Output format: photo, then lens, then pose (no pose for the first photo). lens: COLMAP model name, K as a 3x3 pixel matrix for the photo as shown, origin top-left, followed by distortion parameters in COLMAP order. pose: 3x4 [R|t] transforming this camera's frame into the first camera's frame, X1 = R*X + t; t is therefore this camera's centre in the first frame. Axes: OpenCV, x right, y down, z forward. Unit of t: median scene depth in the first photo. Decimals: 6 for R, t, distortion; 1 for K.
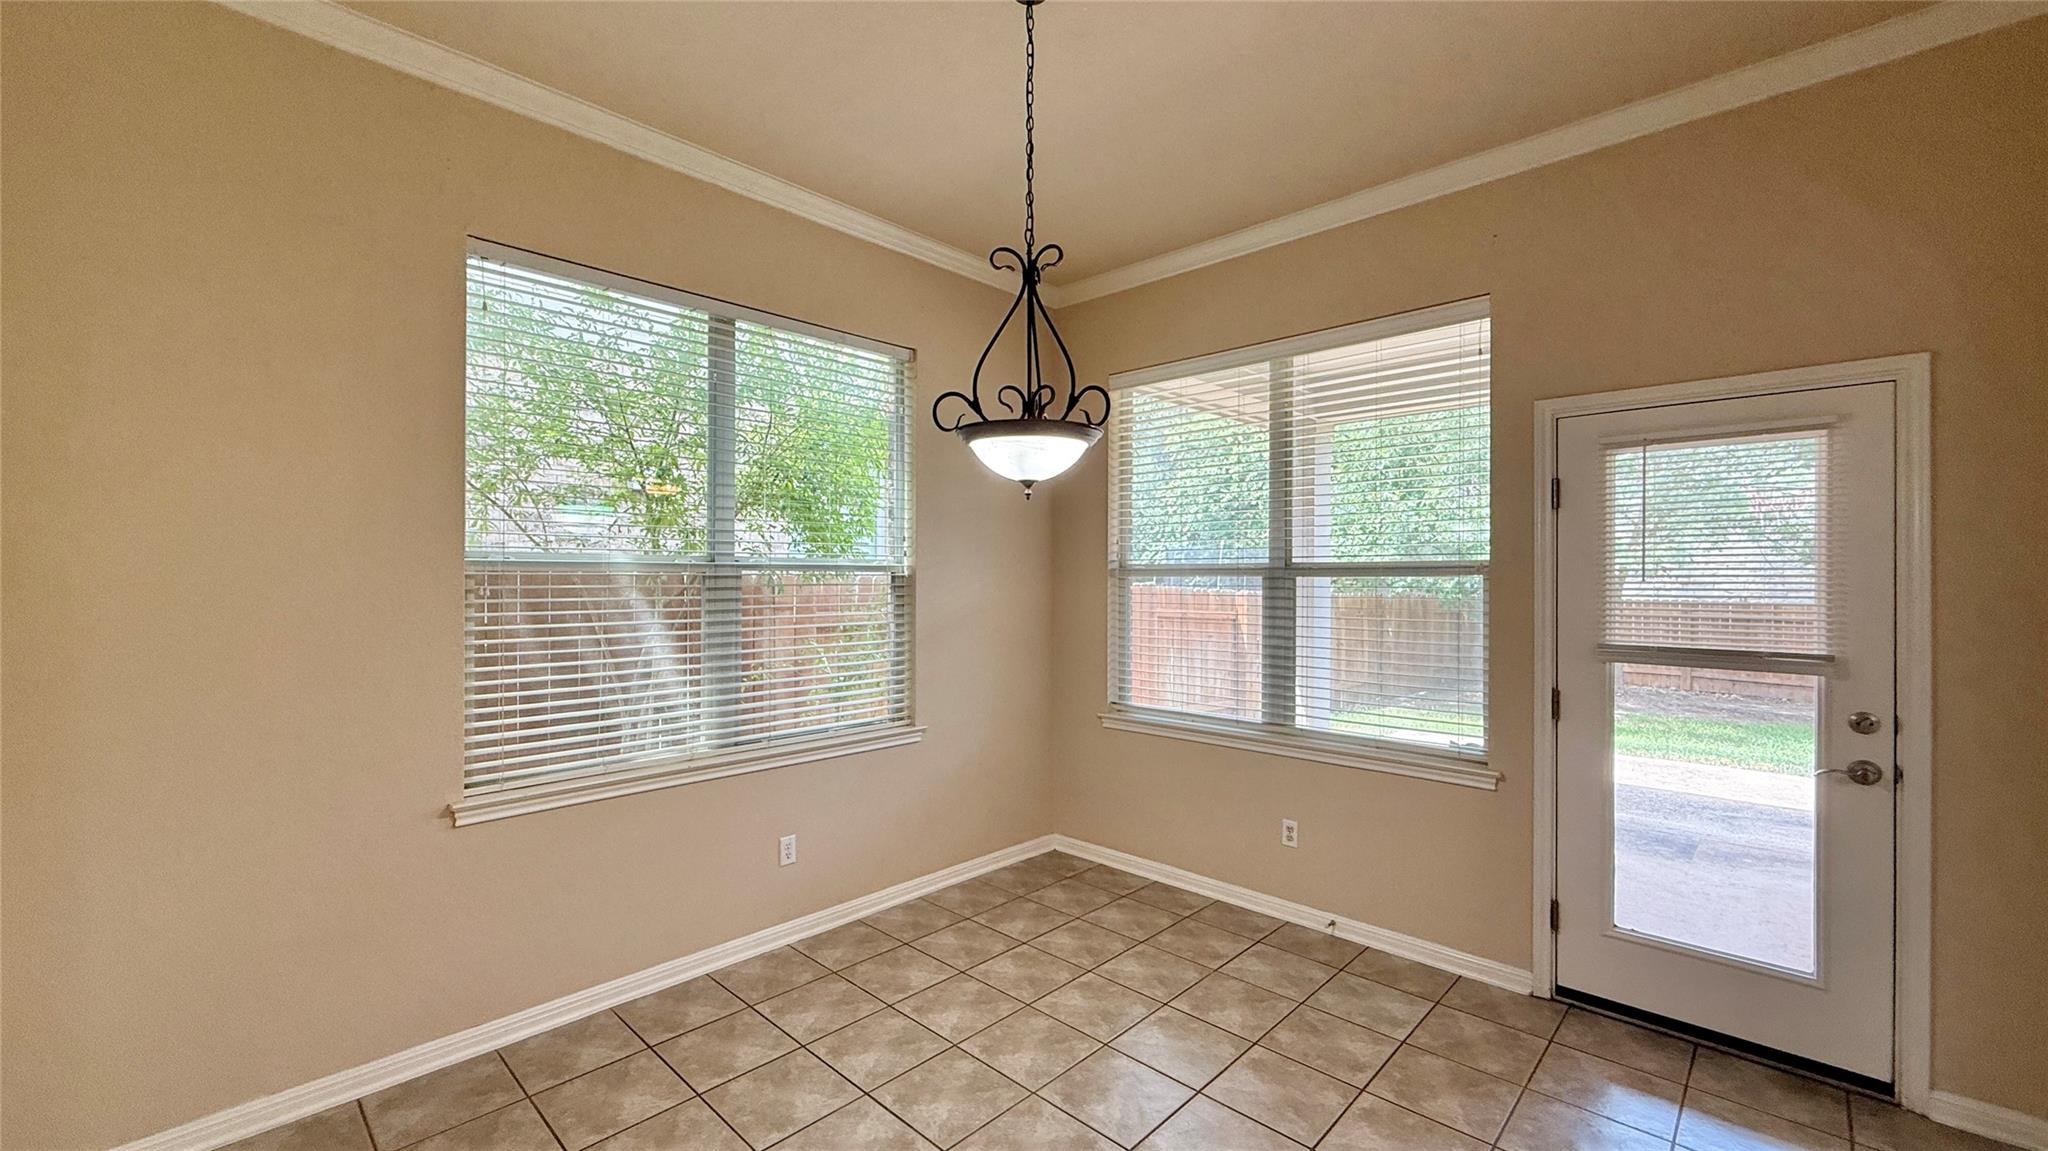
lens RADIAL K [[815.6, 0, 1032.9], [0, 815.6, 579.3], [0, 0, 1]] dist [0.005344, -0.000304]
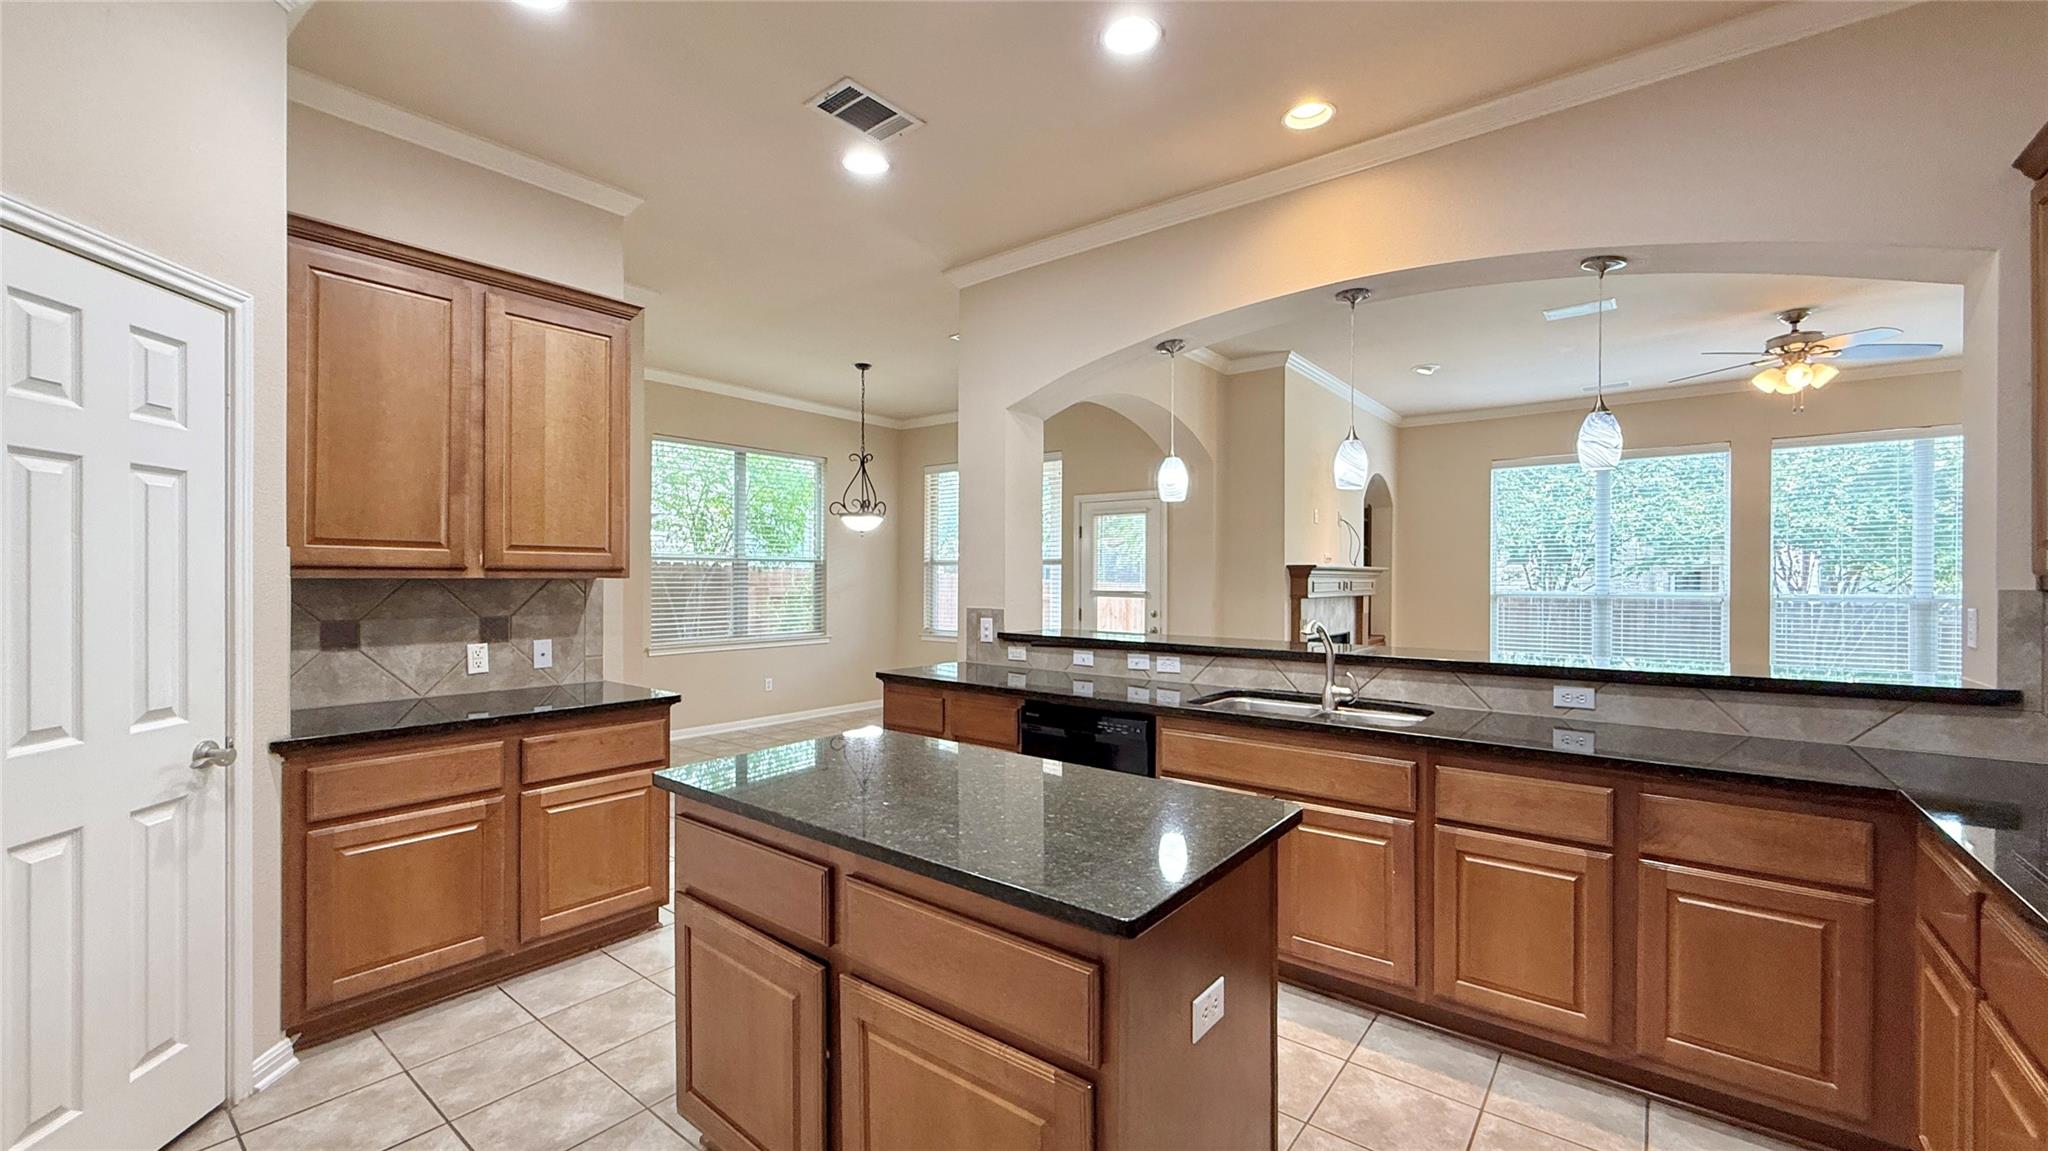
lens RADIAL K [[815.6, 0, 1029.8], [0, 815.6, 567.5], [0, 0, 1]] dist [0.005344, -0.000304]
pose [[0.995775, 0.003639, 0.091756, 0.239370], [-0.002548, 0.999925, -0.012011, 0.035214], [-0.091793, 0.011727, 0.995709, -1.467918]]
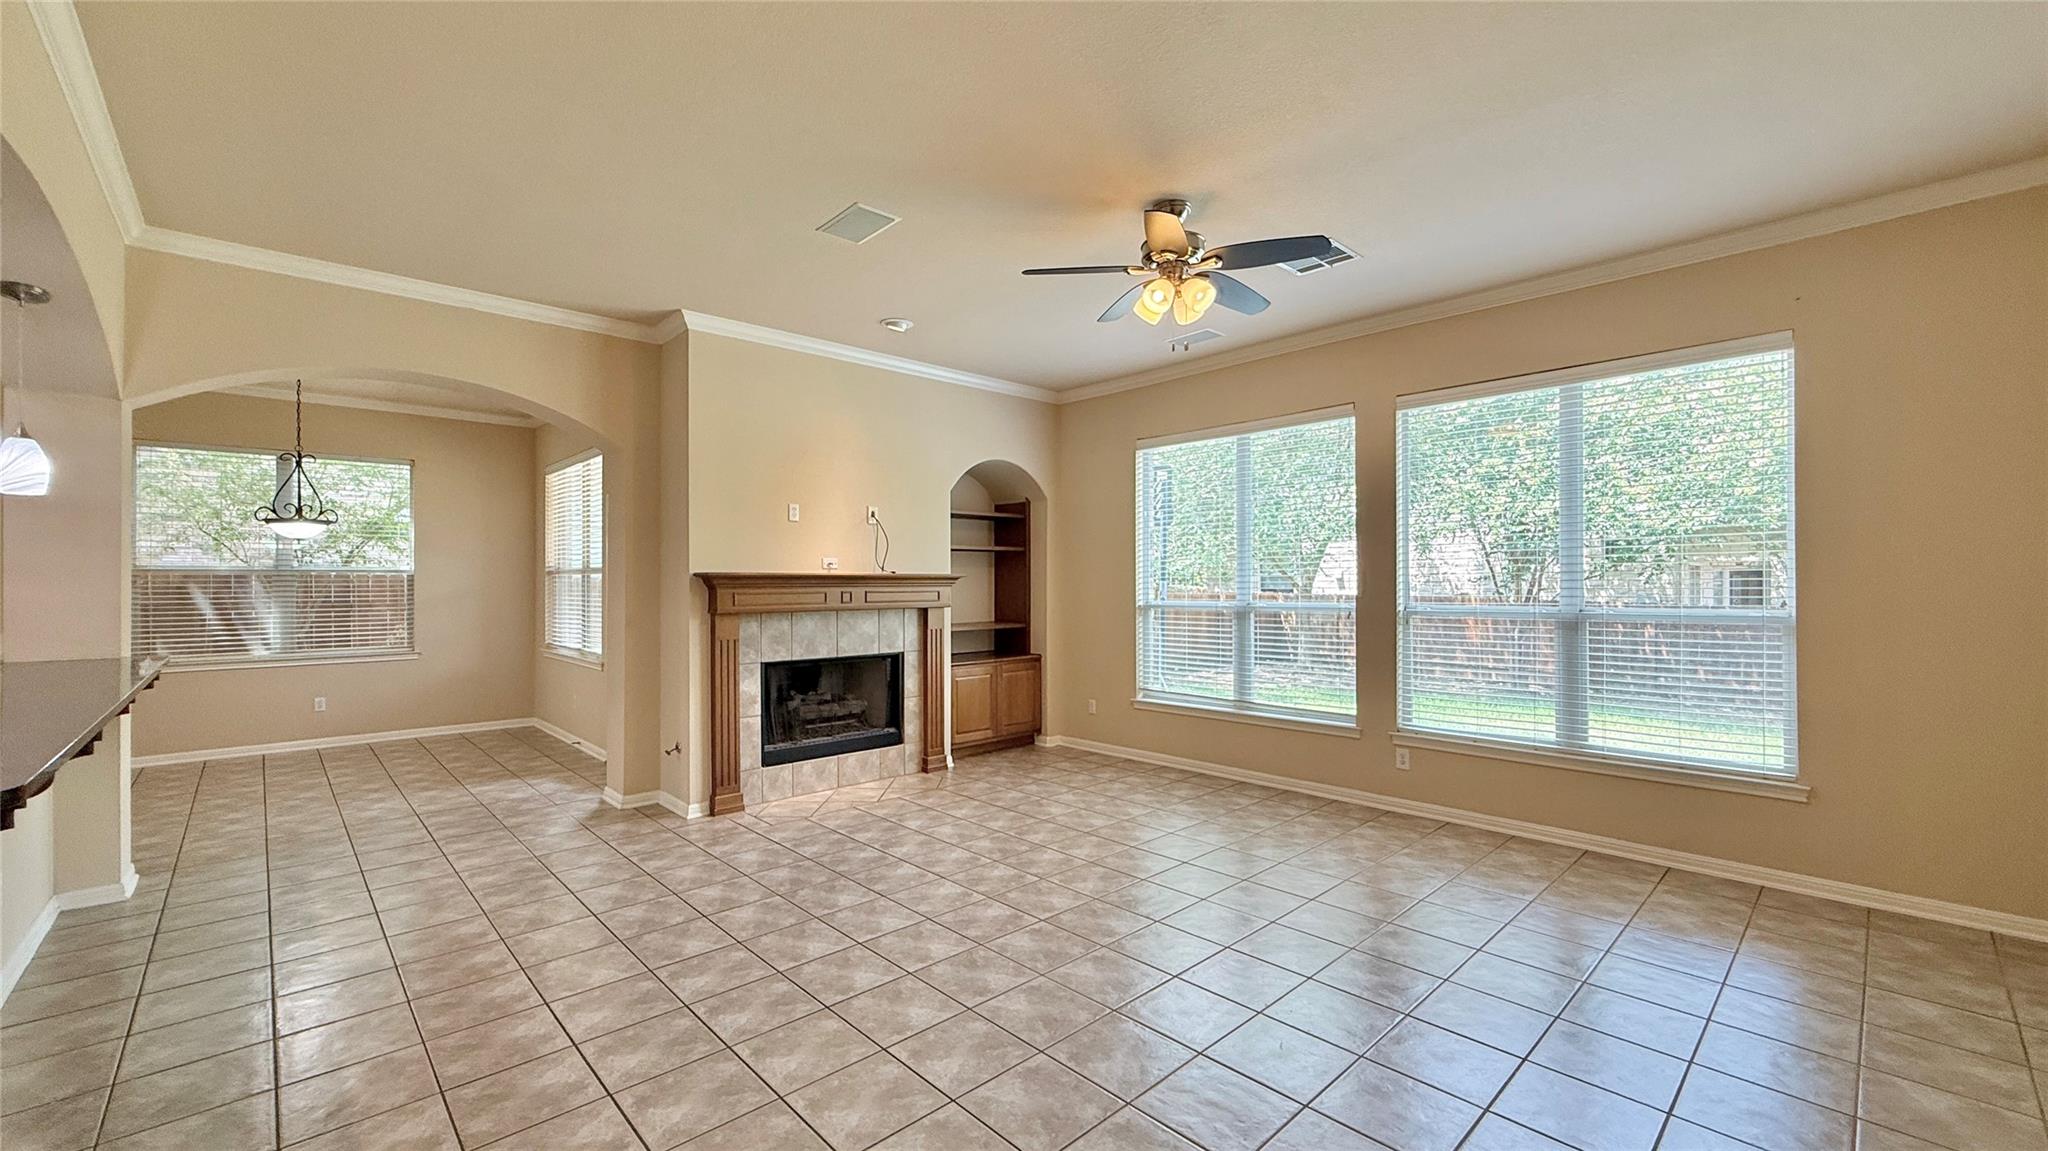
lens RADIAL K [[815.6, 0, 1013.6], [0, 815.6, 584.9], [0, 0, 1]] dist [0.005344, -0.000304]
pose [[0.996532, -0.004239, -0.083104, 1.860248], [0.004179, 0.999991, -0.000893, 0.033666], [0.083107, 0.000543, 0.996541, -1.090112]]
